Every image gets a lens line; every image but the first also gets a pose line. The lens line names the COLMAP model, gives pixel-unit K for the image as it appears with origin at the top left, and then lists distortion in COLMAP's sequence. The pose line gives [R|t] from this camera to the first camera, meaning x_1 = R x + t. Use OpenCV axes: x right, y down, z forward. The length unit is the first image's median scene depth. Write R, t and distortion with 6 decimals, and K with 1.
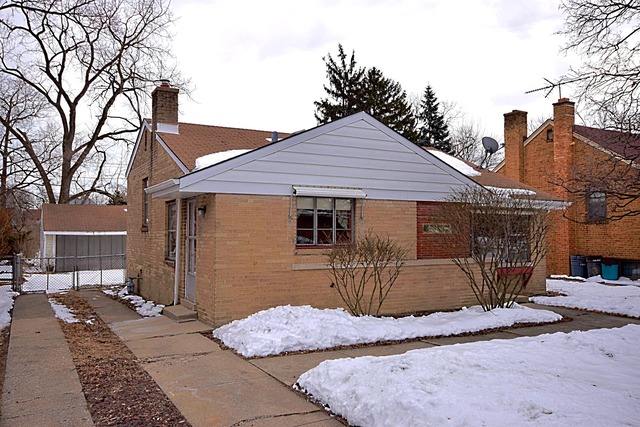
lens RADIAL K [[523.3, 0, 320.0], [0, 523.3, 213.5], [0, 0, 1]] dist [0.038096, 0.001601]
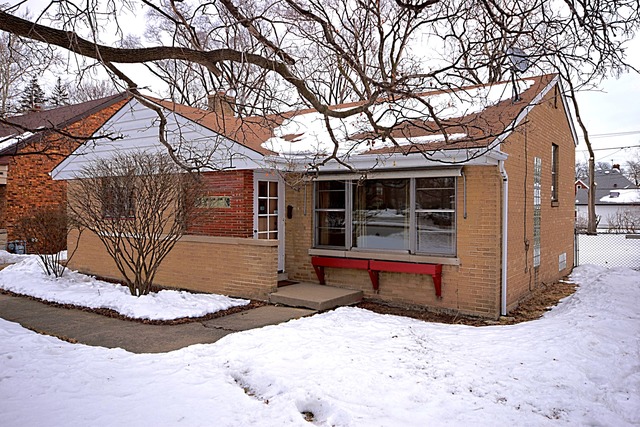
lens RADIAL K [[511.8, 0, 320.0], [0, 511.8, 213.5], [0, 0, 1]] dist [0.009000, 0.001958]
pose [[0.440764, 0.008856, -0.897579, 1.181473], [0.025217, 0.999435, 0.022244, 0.036308], [0.897269, -0.032438, 0.440292, 0.853446]]
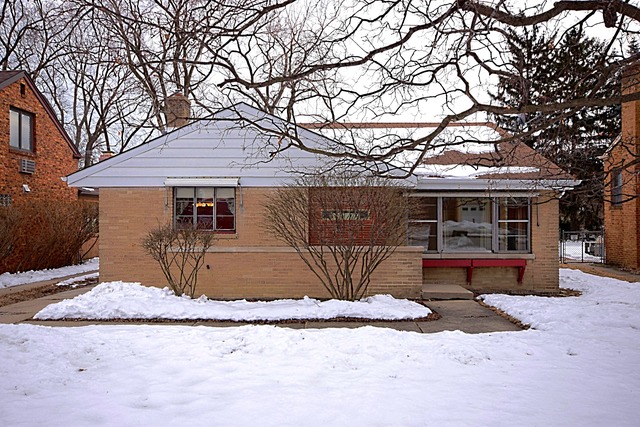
lens RADIAL K [[514.3, 0, 323.2], [0, 514.3, 213.7], [0, 0, 1]] dist [0.015655, 0.003476]
pose [[0.870159, -0.003043, -0.492762, 0.738859], [0.018128, 0.999502, 0.025841, 0.001528], [0.492438, -0.031419, 0.869780, 0.184469]]
